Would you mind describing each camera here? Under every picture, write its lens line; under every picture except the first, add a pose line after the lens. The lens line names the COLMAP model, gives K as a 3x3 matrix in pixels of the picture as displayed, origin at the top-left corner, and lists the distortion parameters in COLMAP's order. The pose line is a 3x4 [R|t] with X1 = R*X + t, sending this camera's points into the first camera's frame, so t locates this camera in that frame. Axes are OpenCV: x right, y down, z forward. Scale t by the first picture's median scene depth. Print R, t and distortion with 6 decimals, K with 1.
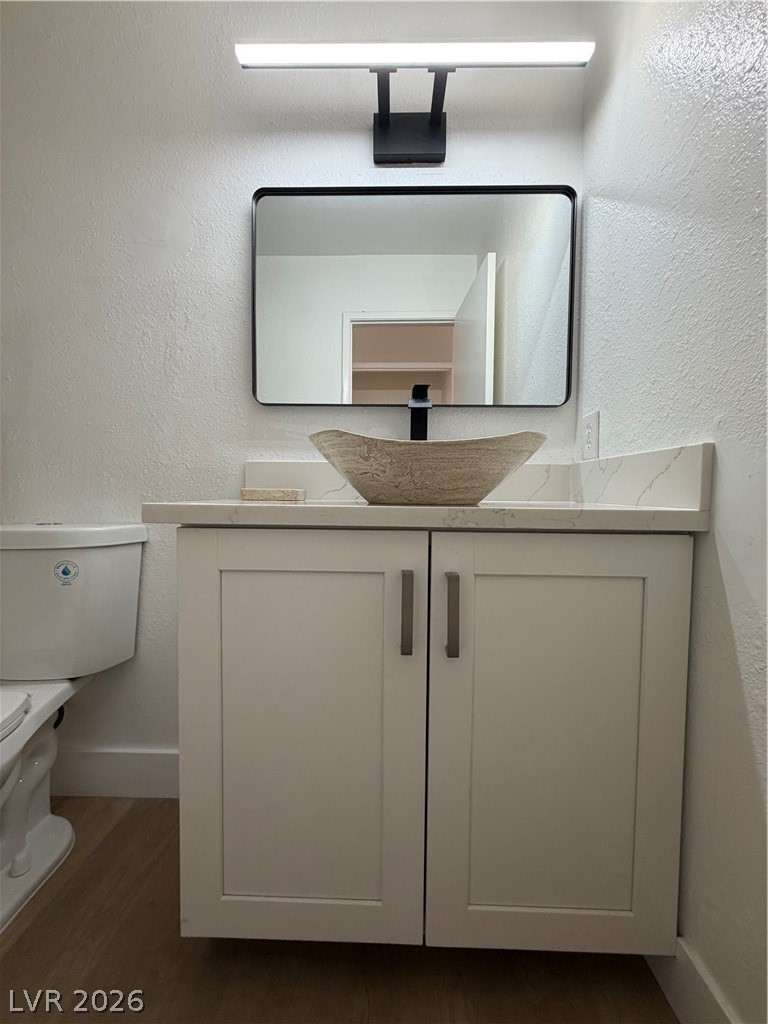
lens RADIAL K [[406.6, 0, 380.2], [0, 406.6, 510.3], [0, 0, 1]] dist [-0.000854, 0.000560]
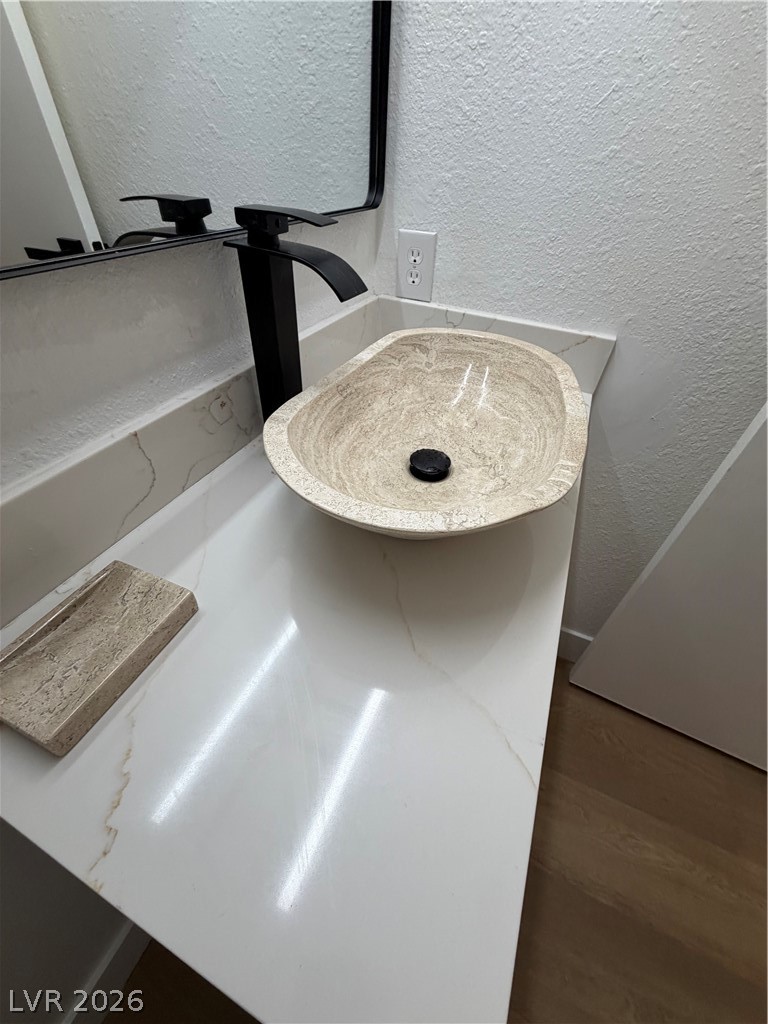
lens RADIAL K [[406.6, 0, 383.8], [0, 406.6, 509.5], [0, 0, 1]] dist [-0.000854, 0.000560]
pose [[0.375466, -0.613679, 0.694567, -0.458410], [-0.002529, 0.748714, 0.662888, -0.477503], [-0.926833, -0.250649, 0.279564, 0.984093]]
